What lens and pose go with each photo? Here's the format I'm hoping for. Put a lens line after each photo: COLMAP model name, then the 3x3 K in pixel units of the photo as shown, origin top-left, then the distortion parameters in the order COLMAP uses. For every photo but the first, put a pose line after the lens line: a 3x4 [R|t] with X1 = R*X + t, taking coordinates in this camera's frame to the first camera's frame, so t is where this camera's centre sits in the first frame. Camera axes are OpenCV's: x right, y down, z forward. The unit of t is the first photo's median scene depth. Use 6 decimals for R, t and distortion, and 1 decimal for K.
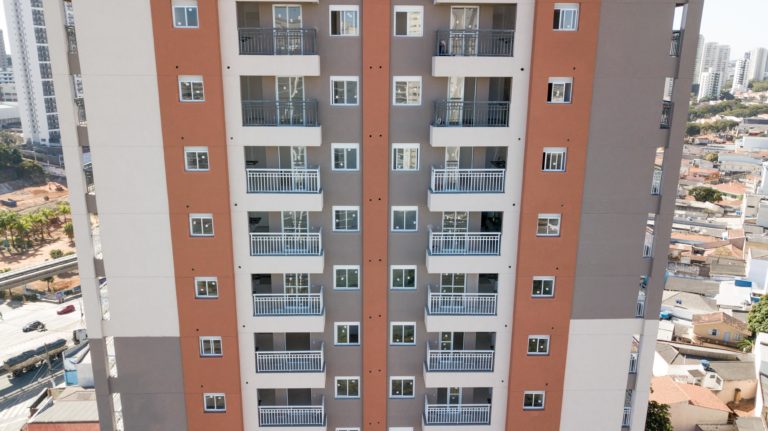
lens RADIAL K [[577.6, 0, 384.0], [0, 577.6, 215.5], [0, 0, 1]] dist [-0.004007, -0.002292]
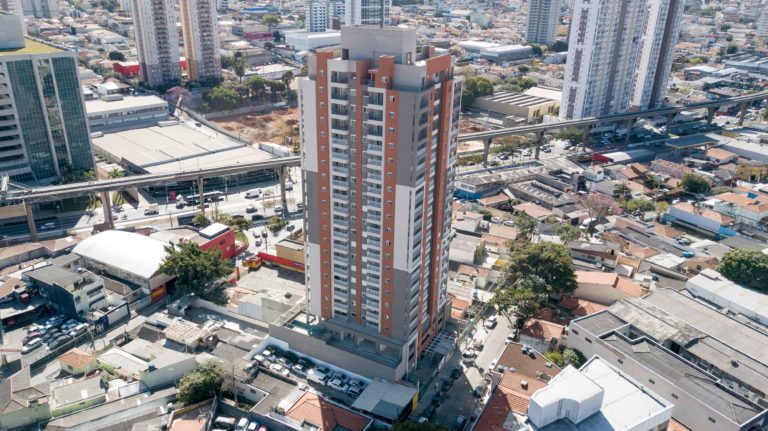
lens RADIAL K [[577.6, 0, 384.0], [0, 577.6, 215.5], [0, 0, 1]] dist [-0.004007, -0.002292]
pose [[0.878228, 0.192417, -0.437826, 2.201343], [-0.132707, 0.977587, 0.163438, -0.278620], [0.459461, -0.085433, 0.884080, -2.858450]]
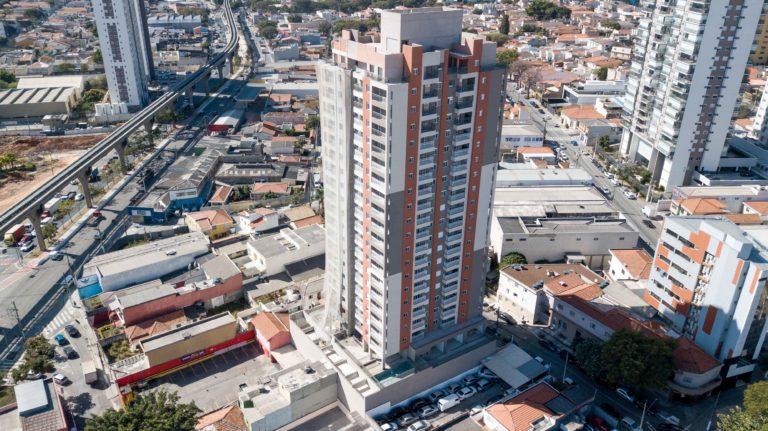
lens RADIAL K [[577.6, 0, 384.0], [0, 577.6, 215.5], [0, 0, 1]] dist [-0.004007, -0.002292]
pose [[0.847724, -0.237175, 0.474459, -2.385648], [0.142863, 0.963504, 0.226387, -0.529954], [-0.510836, -0.124131, 0.850669, -2.261047]]
